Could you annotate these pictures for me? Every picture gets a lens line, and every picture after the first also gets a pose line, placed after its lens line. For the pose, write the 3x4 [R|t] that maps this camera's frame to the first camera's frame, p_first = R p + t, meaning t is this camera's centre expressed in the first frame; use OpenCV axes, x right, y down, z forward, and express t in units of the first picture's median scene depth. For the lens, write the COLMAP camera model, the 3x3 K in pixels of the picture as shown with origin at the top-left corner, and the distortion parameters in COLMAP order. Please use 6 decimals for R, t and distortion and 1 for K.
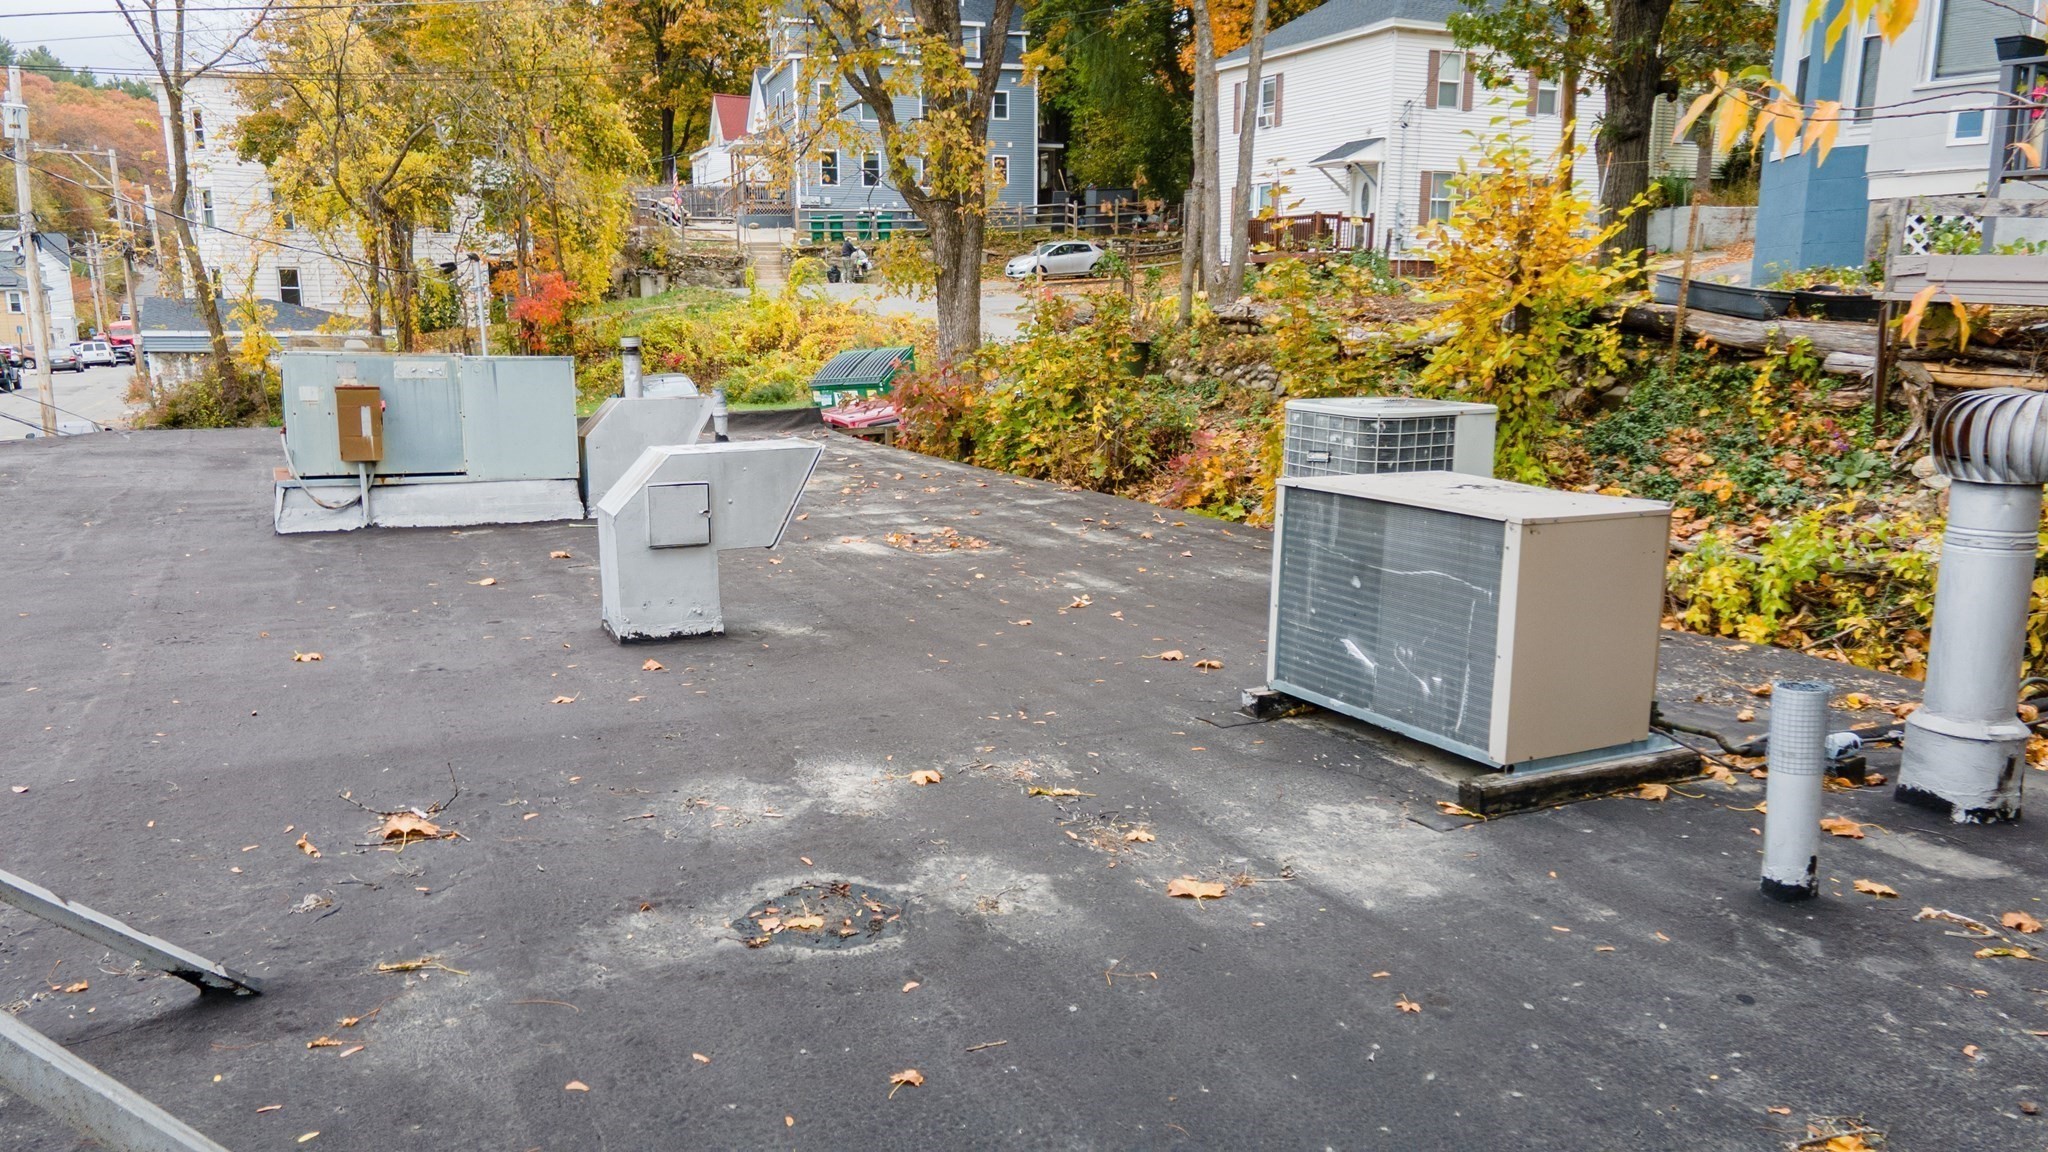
lens RADIAL K [[1505.1, 0, 1019.7], [0, 1505.1, 573.8], [0, 0, 1]] dist [0.041837, 0.004771]
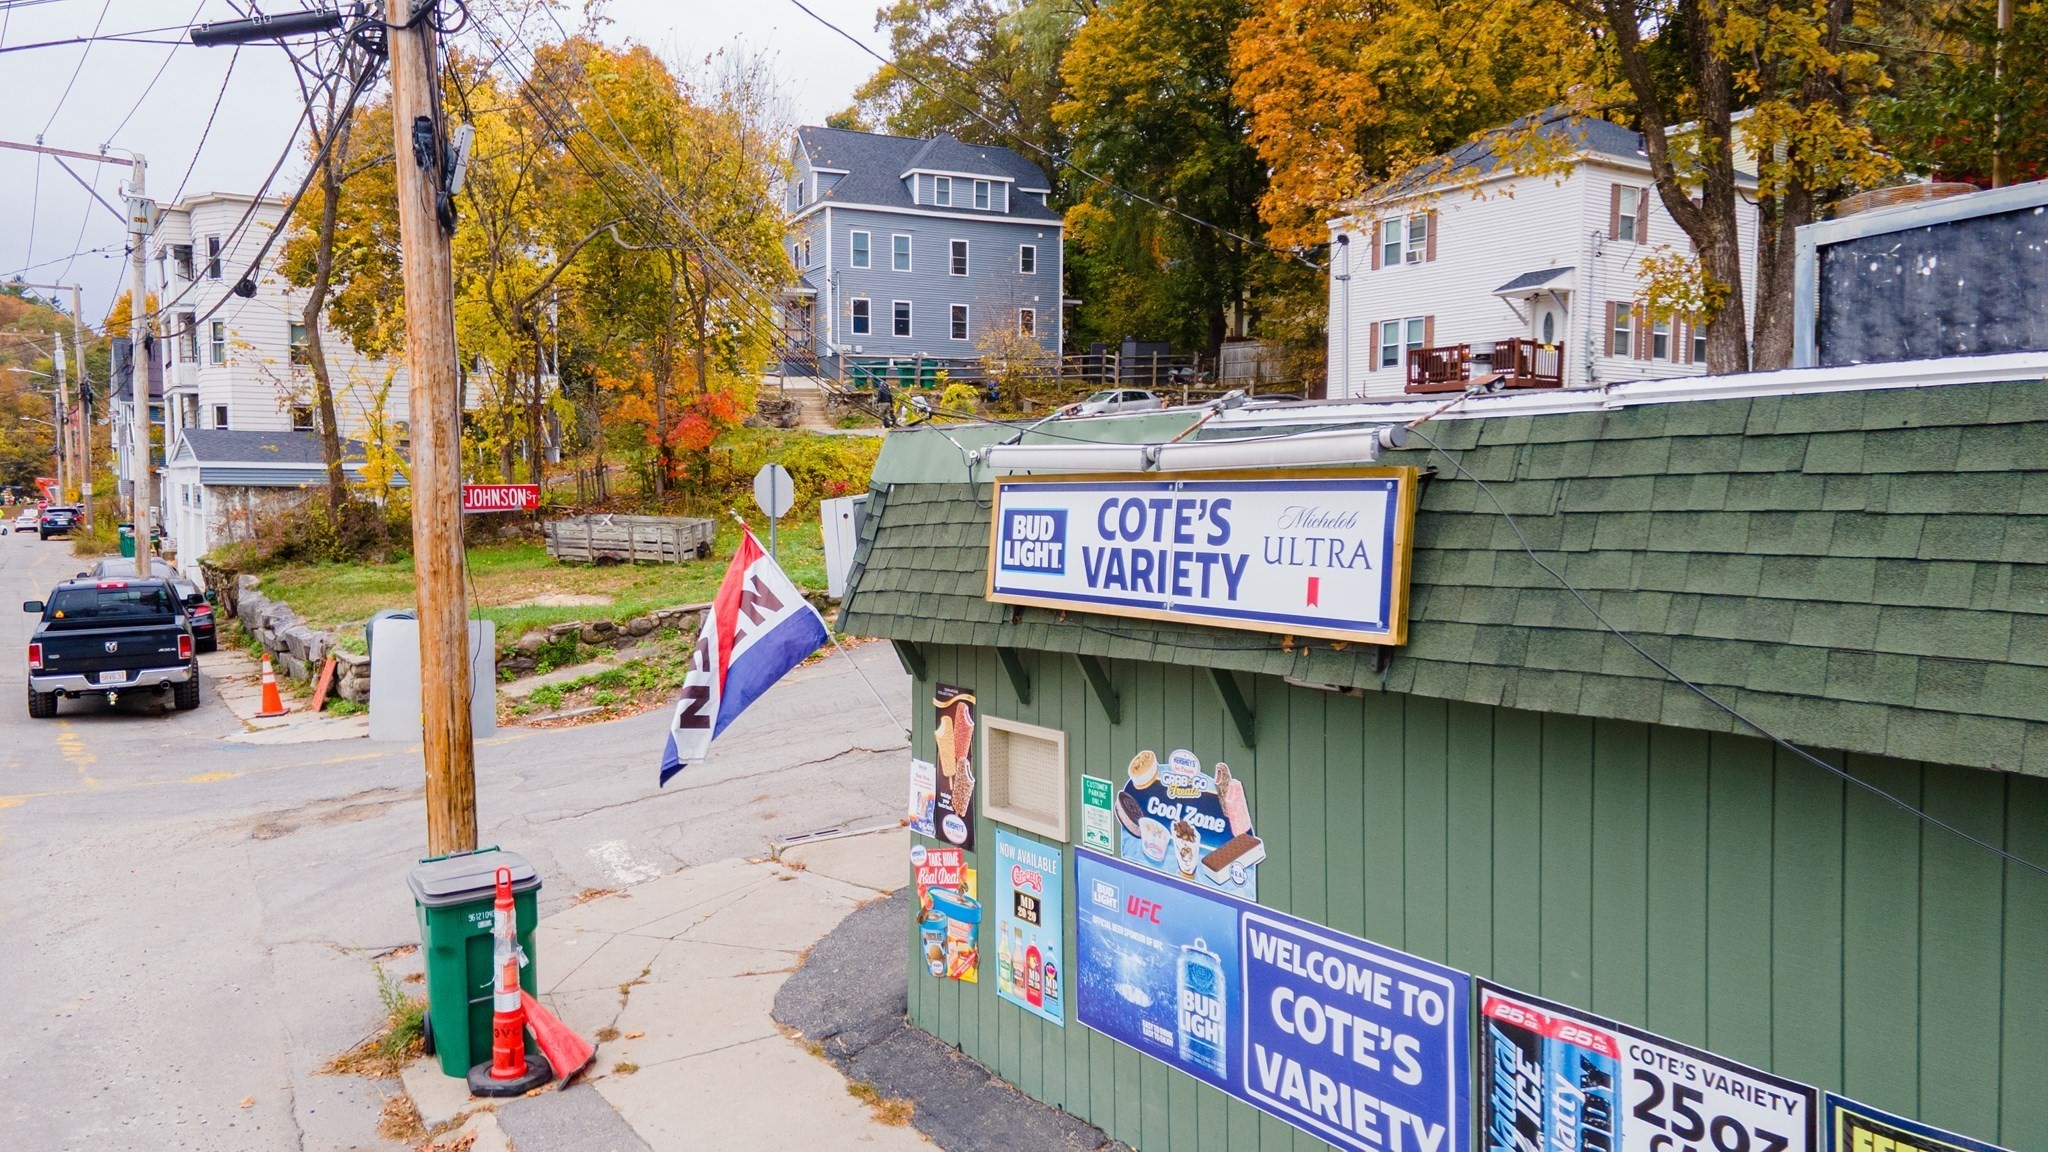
lens RADIAL K [[1505.1, 0, 1007.7], [0, 1505.1, 562.5], [0, 0, 1]] dist [0.041837, 0.004771]
pose [[0.992725, -0.002560, 0.120374, -0.229552], [0.018305, 0.991361, -0.129879, 0.024705], [-0.119002, 0.131138, 0.984196, 0.084105]]
